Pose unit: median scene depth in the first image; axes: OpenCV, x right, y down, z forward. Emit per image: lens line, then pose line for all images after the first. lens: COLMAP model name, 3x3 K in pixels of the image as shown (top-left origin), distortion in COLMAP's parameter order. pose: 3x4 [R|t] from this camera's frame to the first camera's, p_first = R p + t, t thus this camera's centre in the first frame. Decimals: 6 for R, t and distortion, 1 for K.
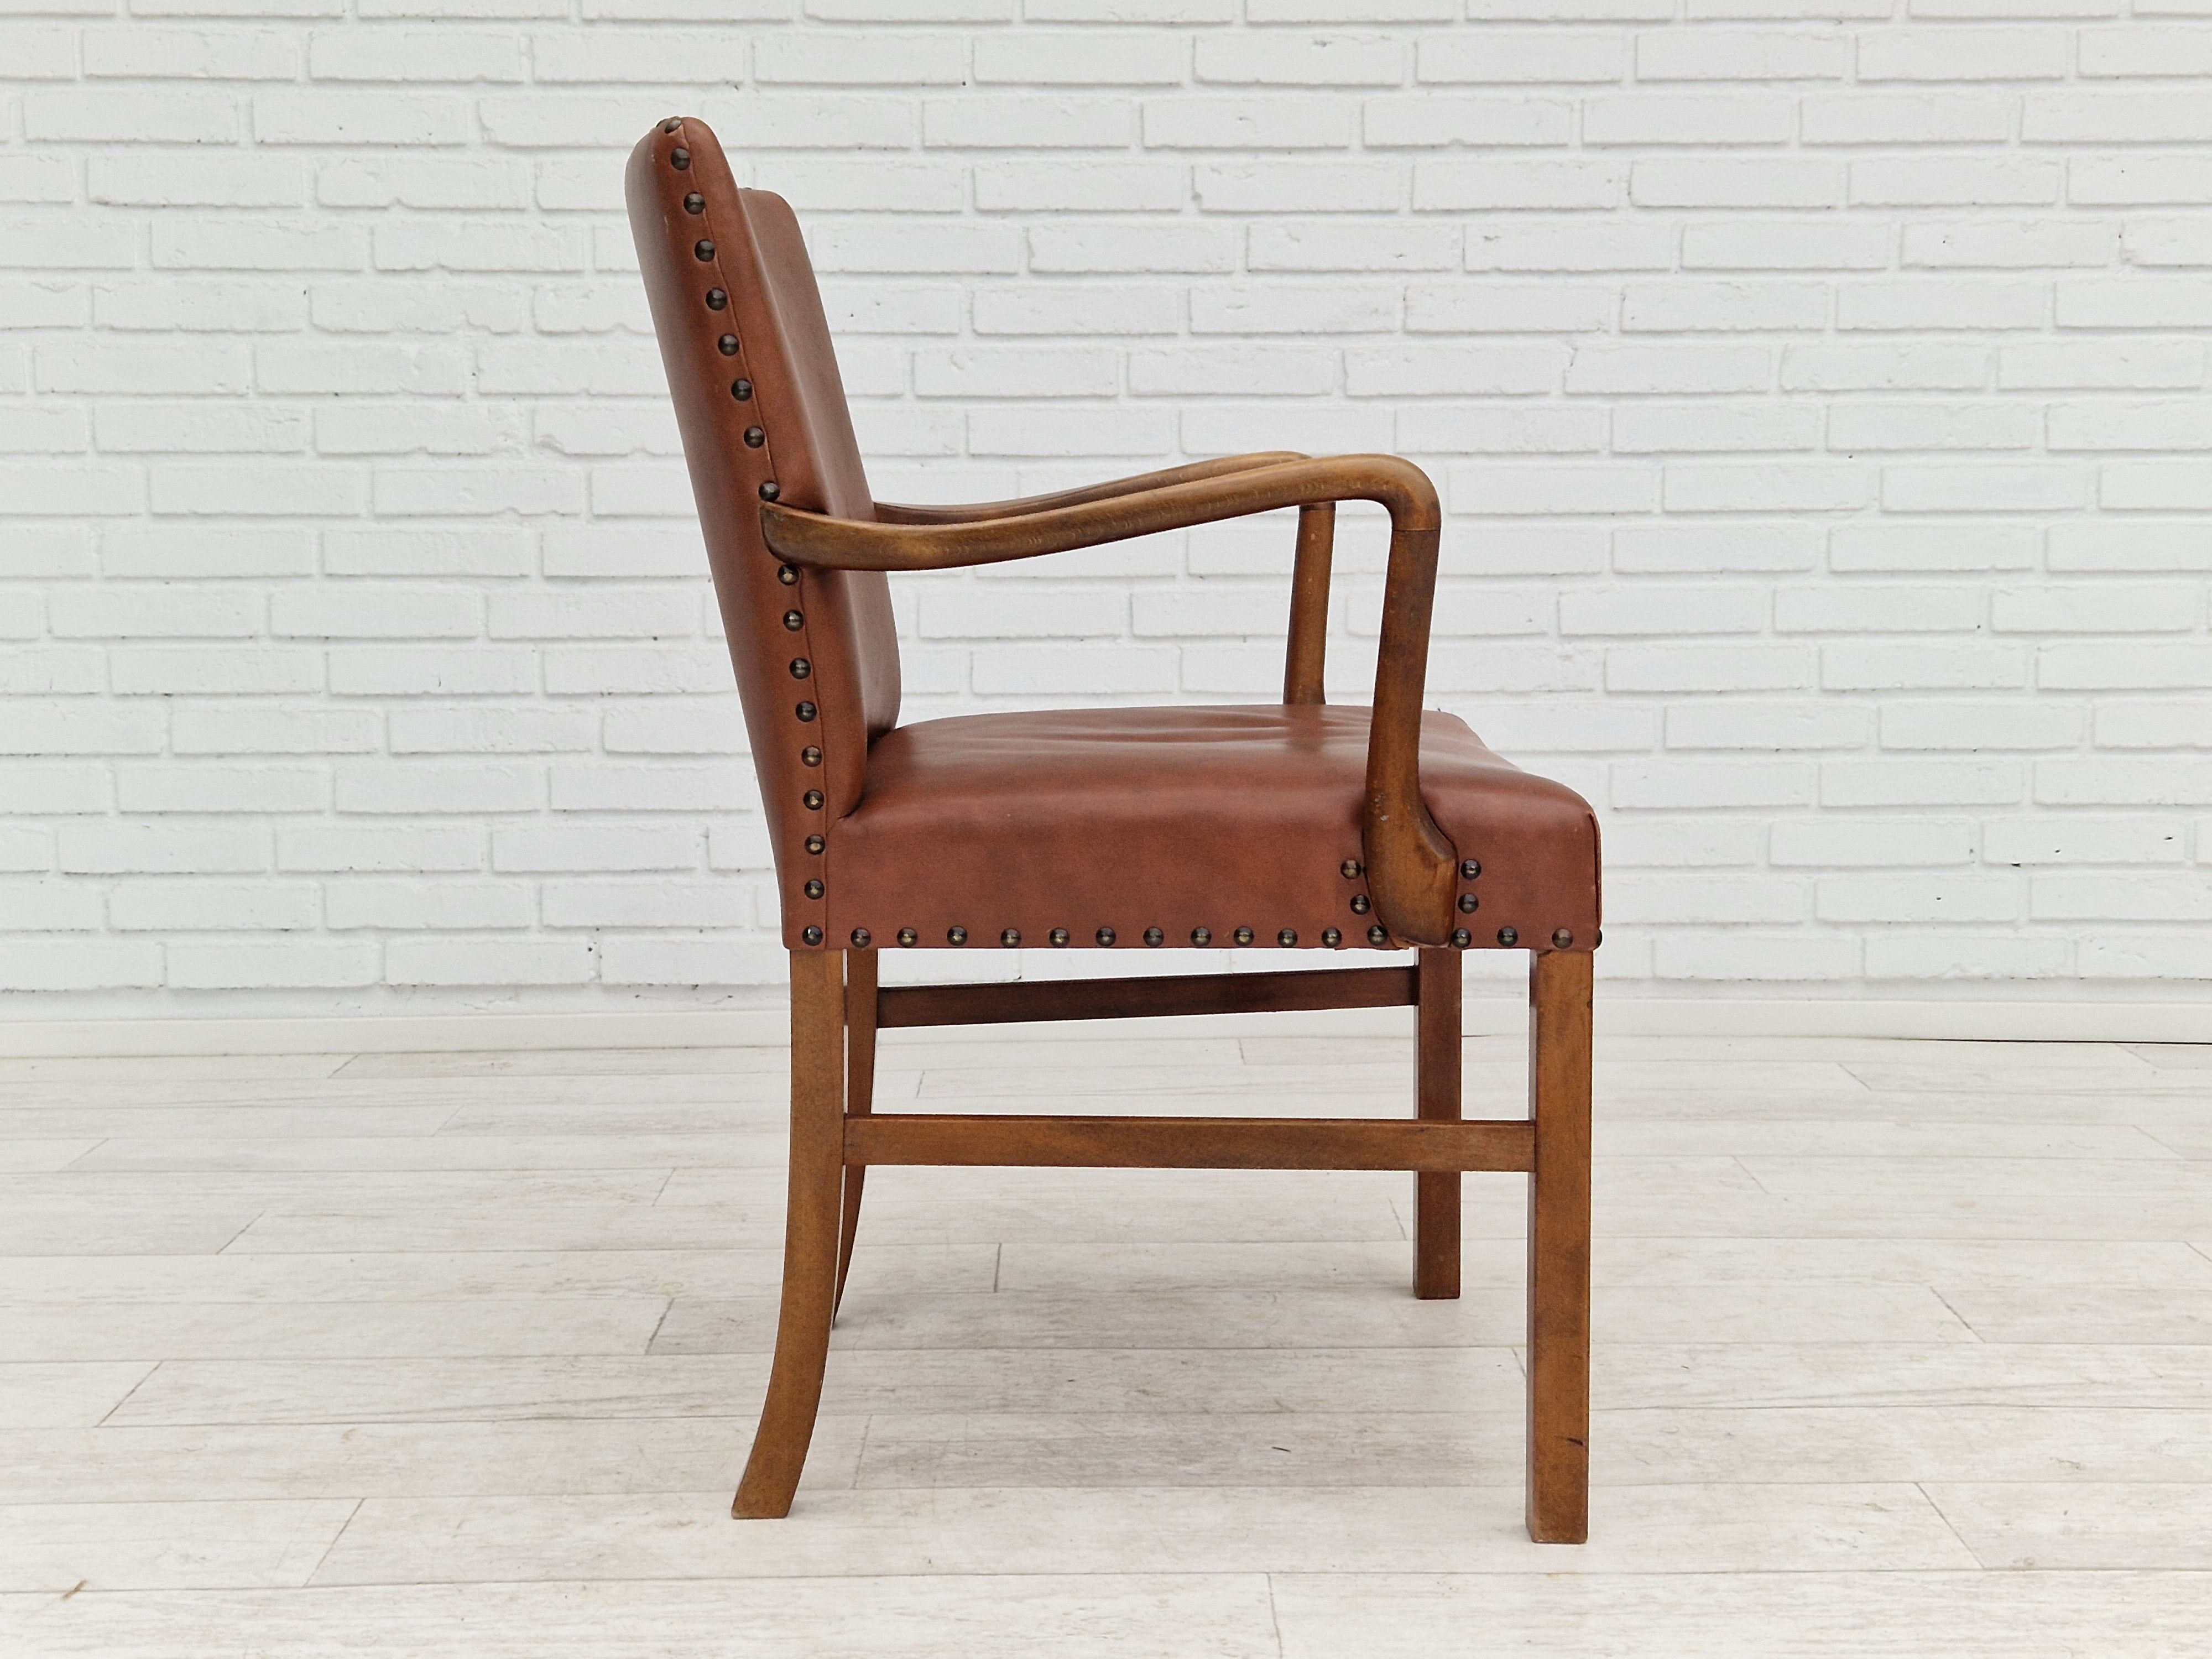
lens RADIAL K [[2906.2, 0, 1143.0], [0, 2906.2, 808.8], [0, 0, 1]] dist [0.065949, 0.000000]
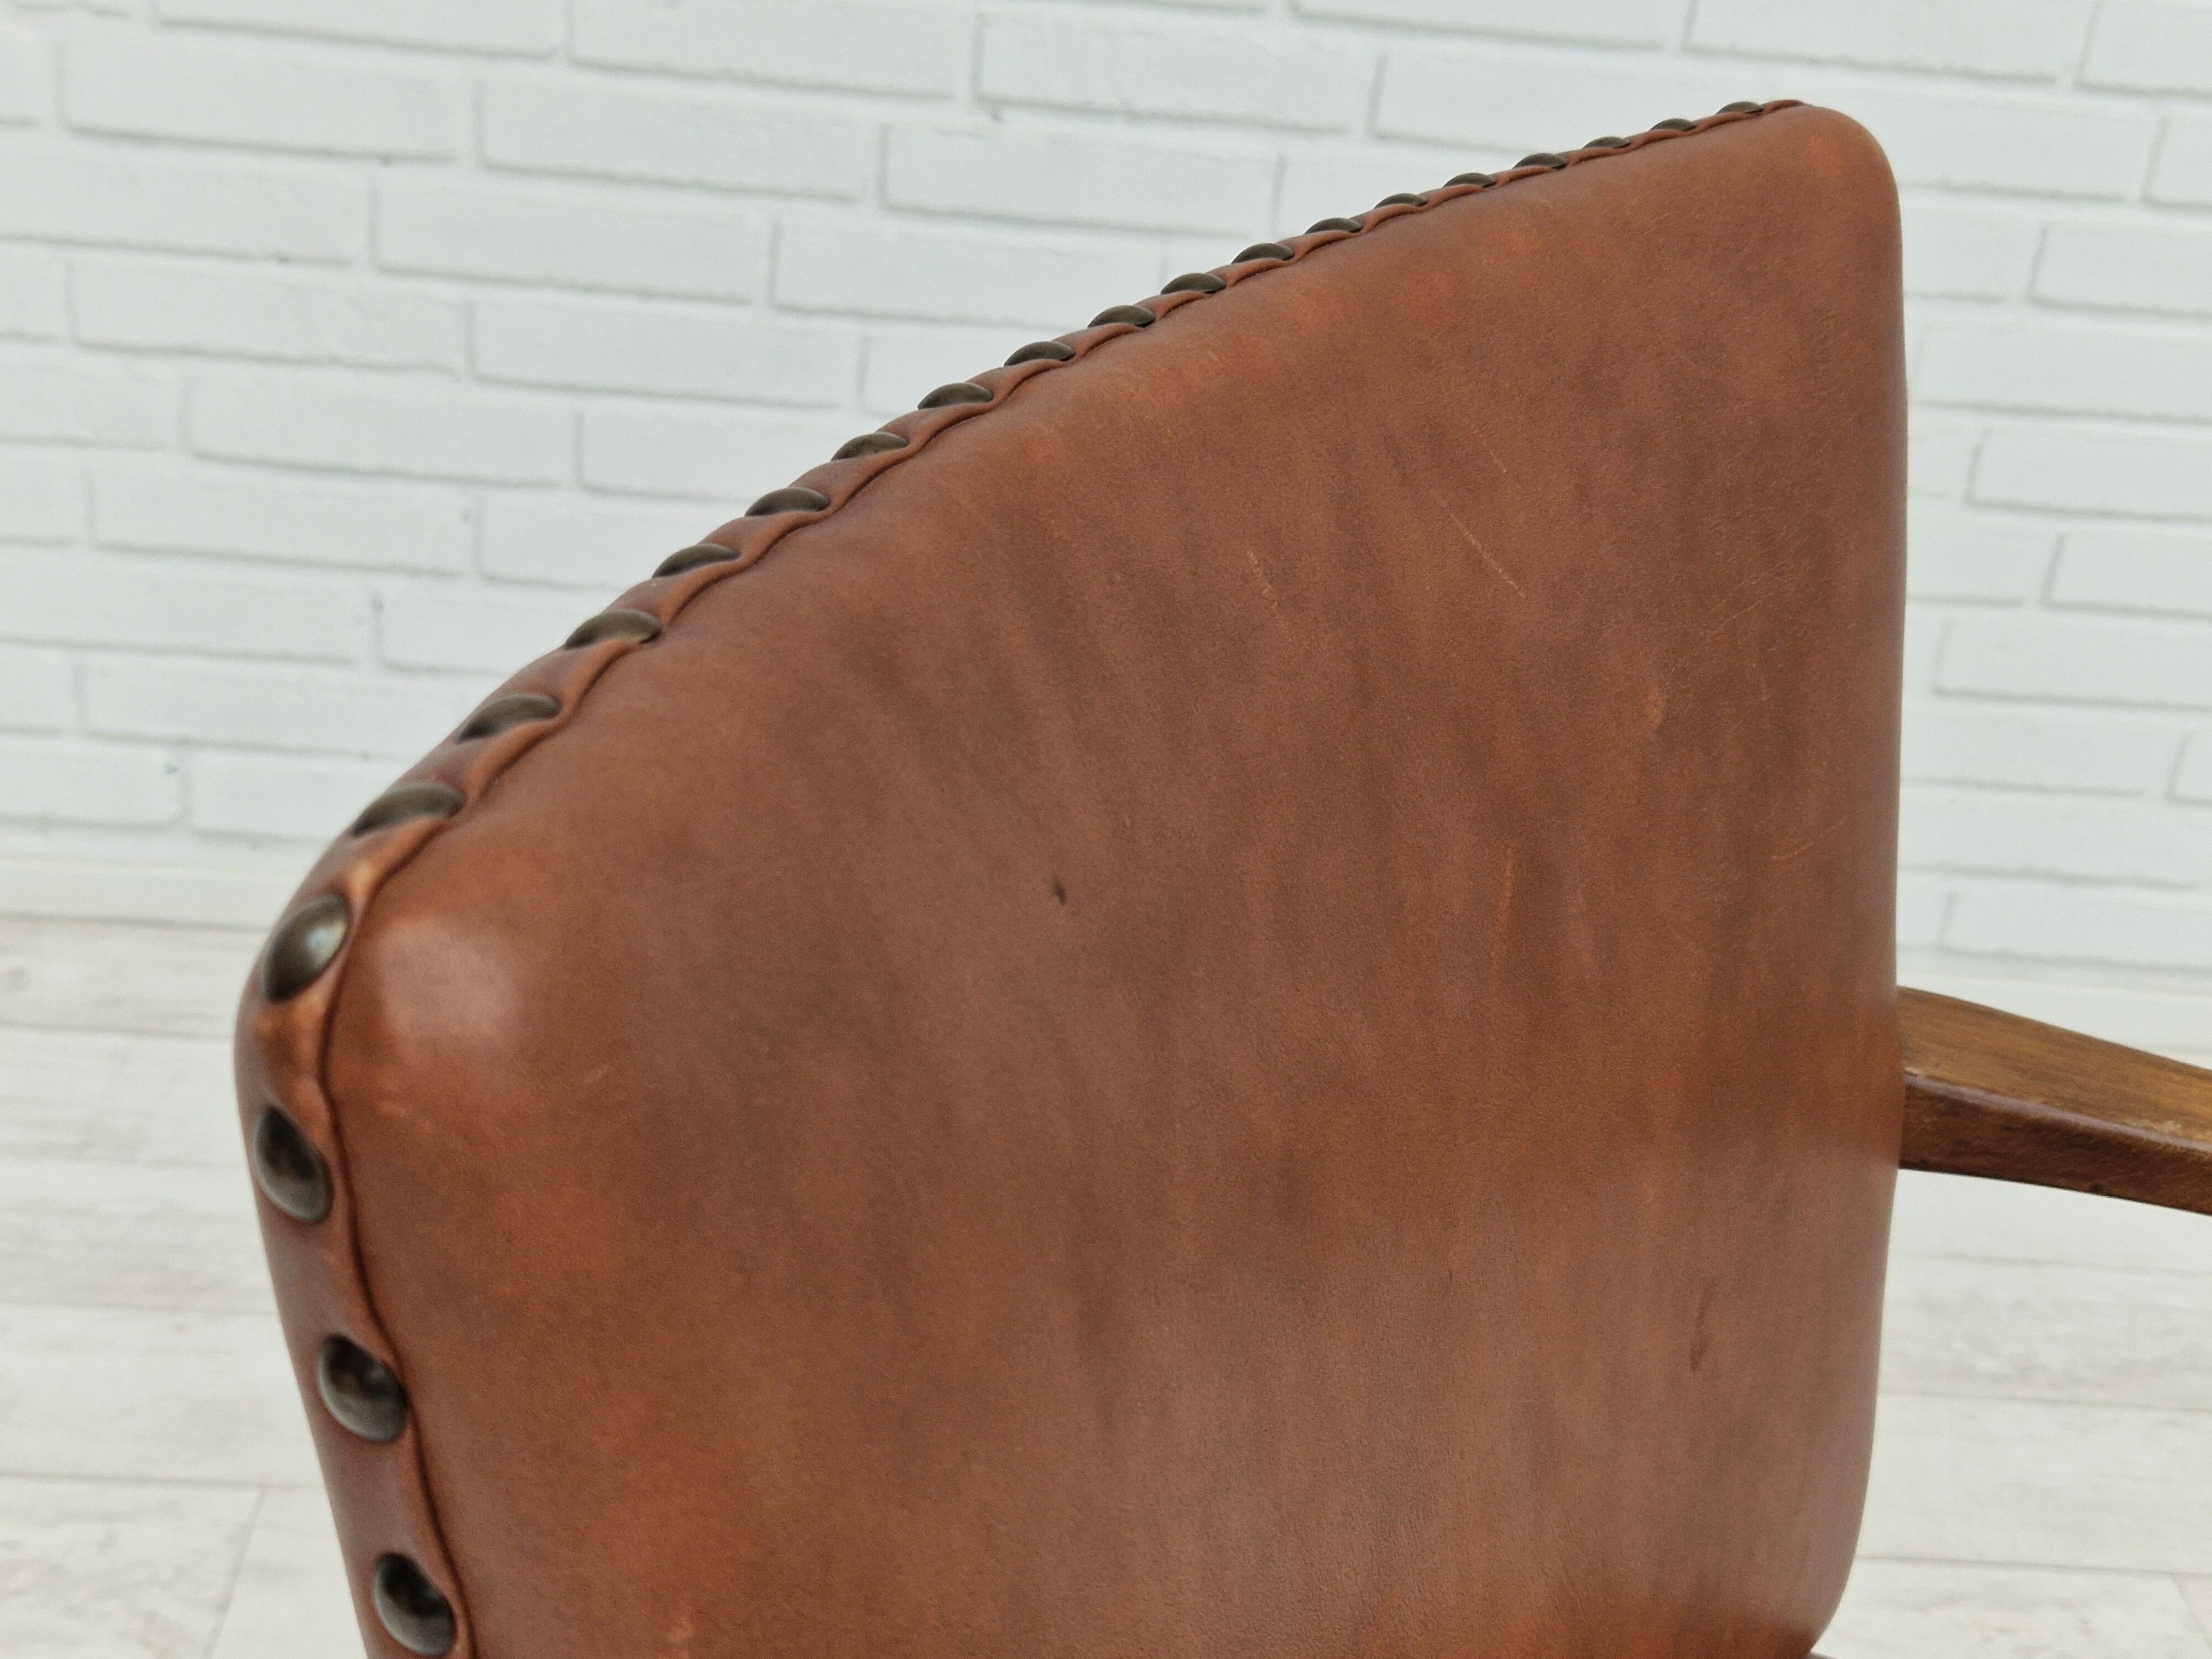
lens RADIAL K [[2906.2, 0, 1101.5], [0, 2906.2, 844.9], [0, 0, 1]] dist [0.065949, 0.000000]
pose [[0.994226, 0.079345, 0.072236, -0.047584], [-0.099301, 0.935448, 0.339228, -0.158103], [-0.040657, -0.344443, 0.937927, 0.451478]]
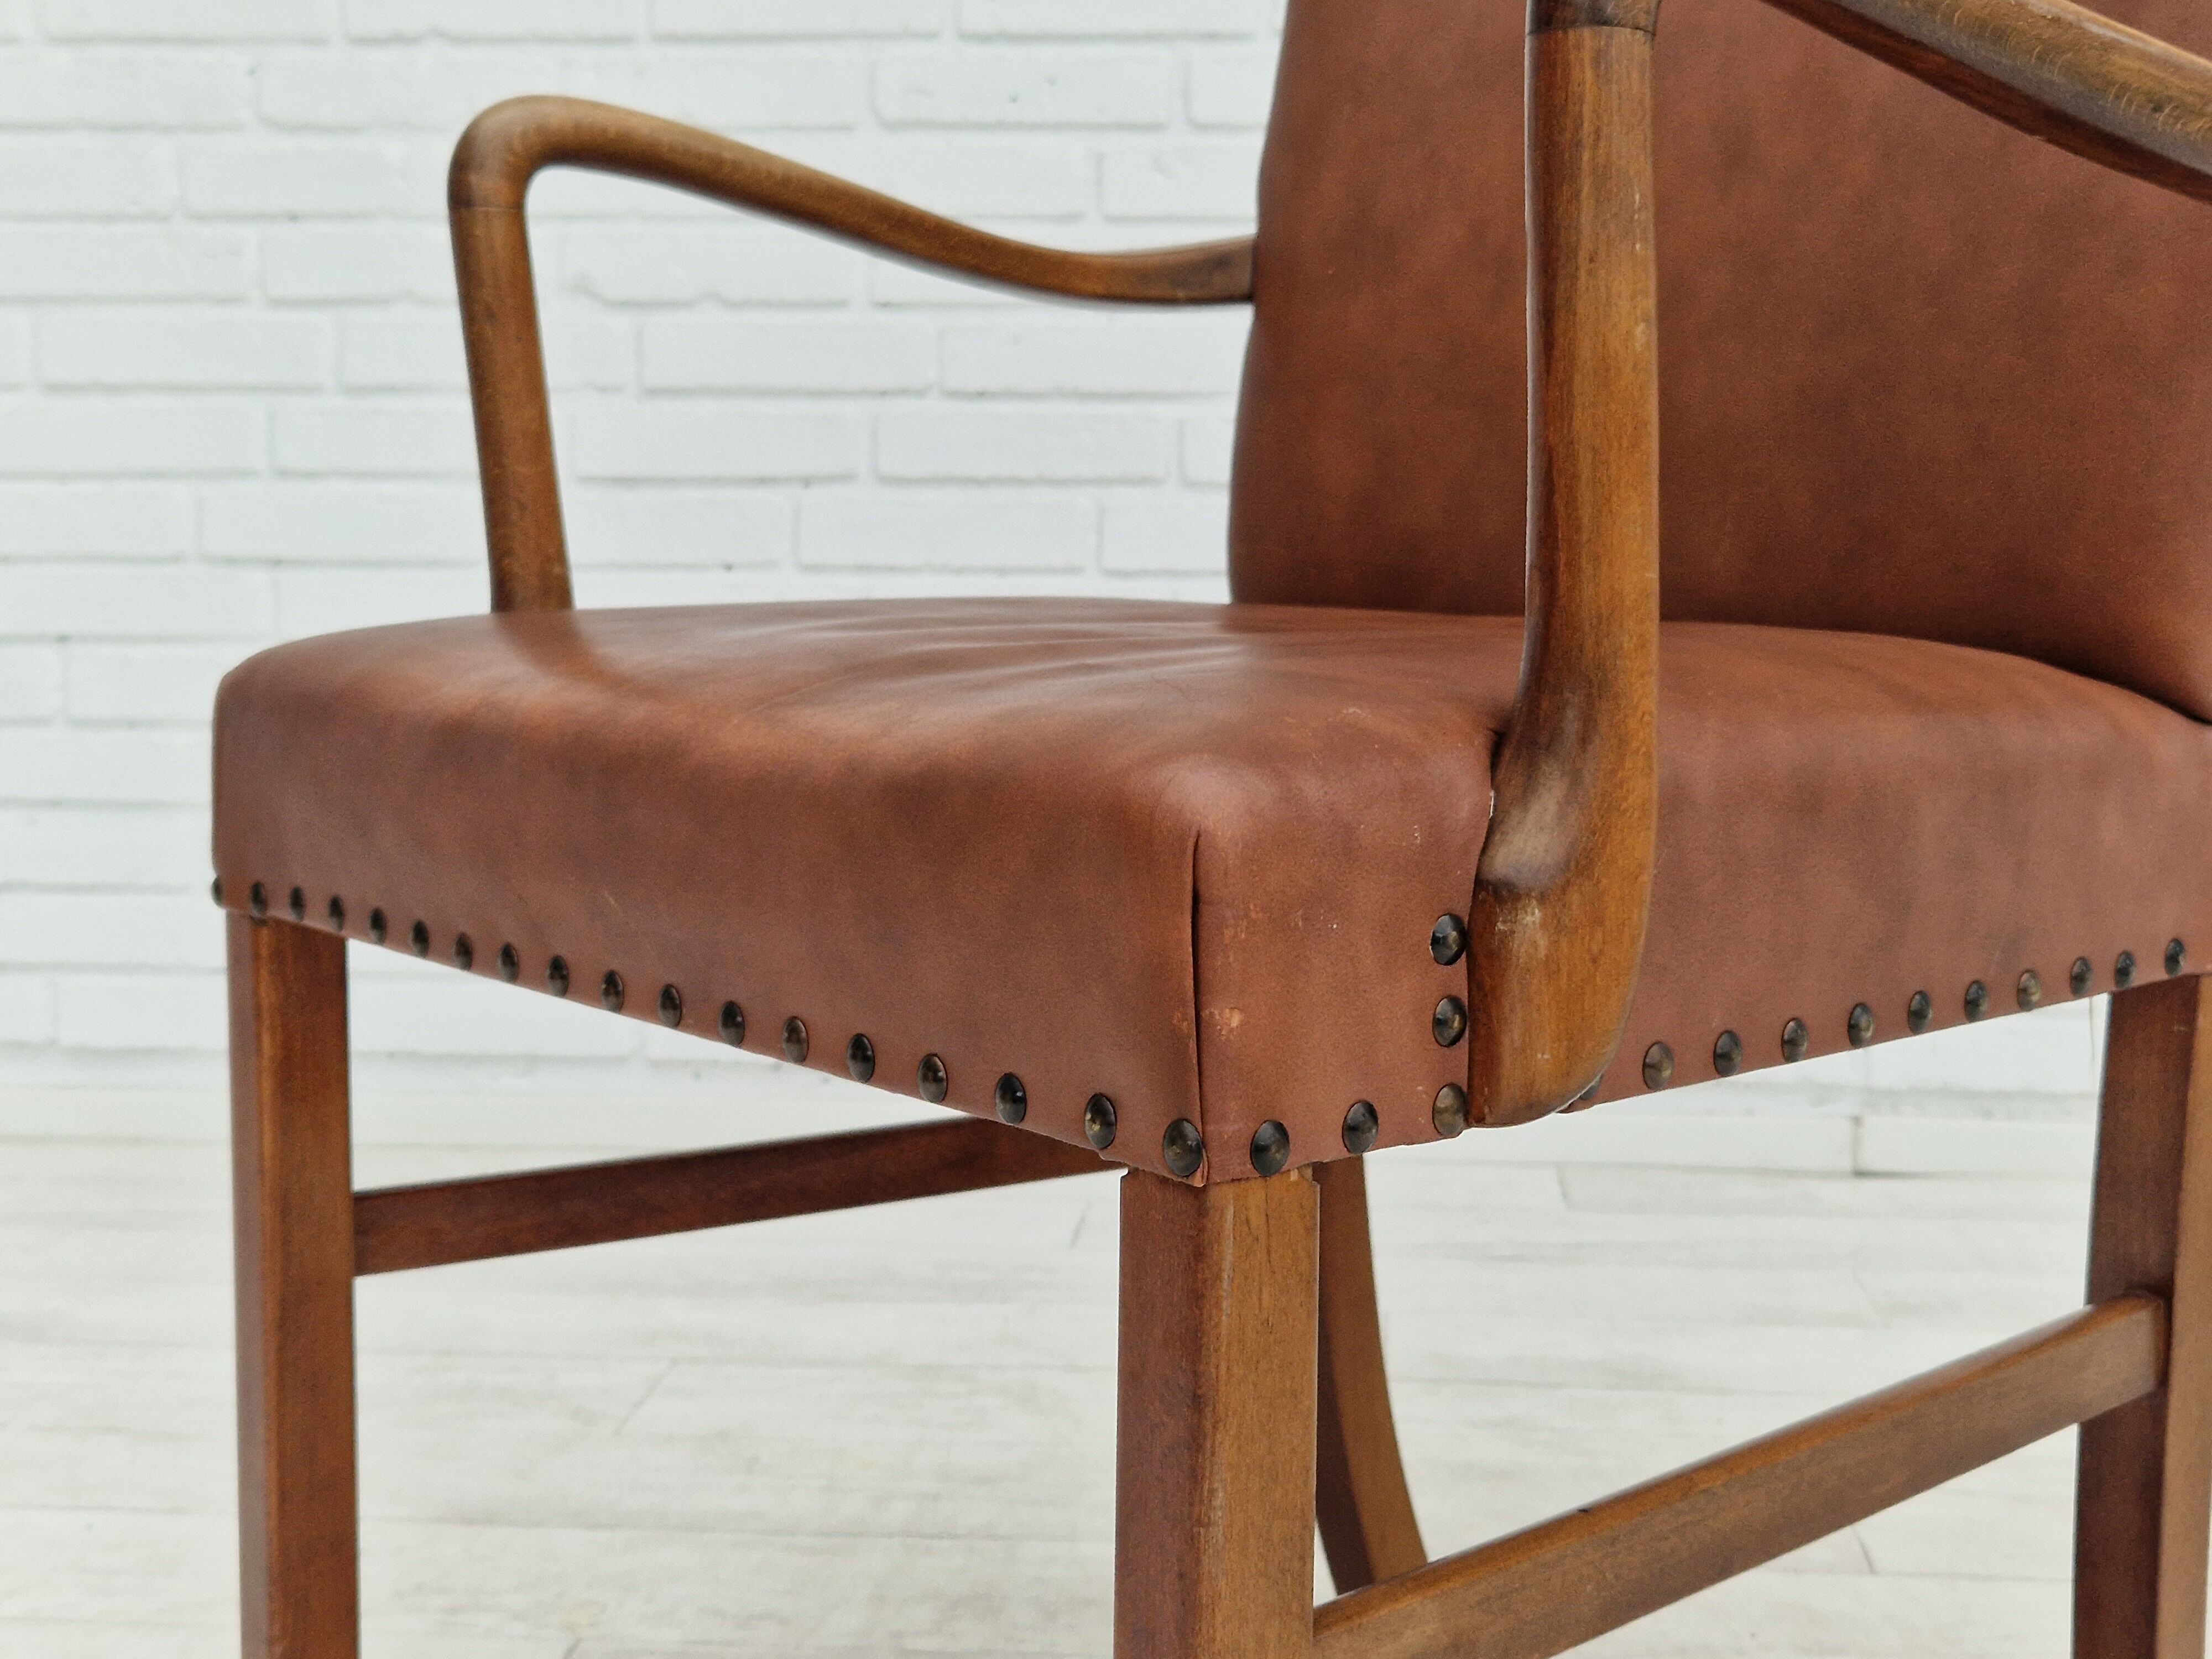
lens RADIAL K [[2906.2, 0, 1097.1], [0, 2906.2, 812.3], [0, 0, 1]] dist [0.065949, 0.000000]
pose [[0.993435, 0.019611, -0.112702, 0.000869], [-0.021405, 0.999662, -0.014731, 0.008932], [0.112375, 0.017046, 0.993520, 0.317899]]
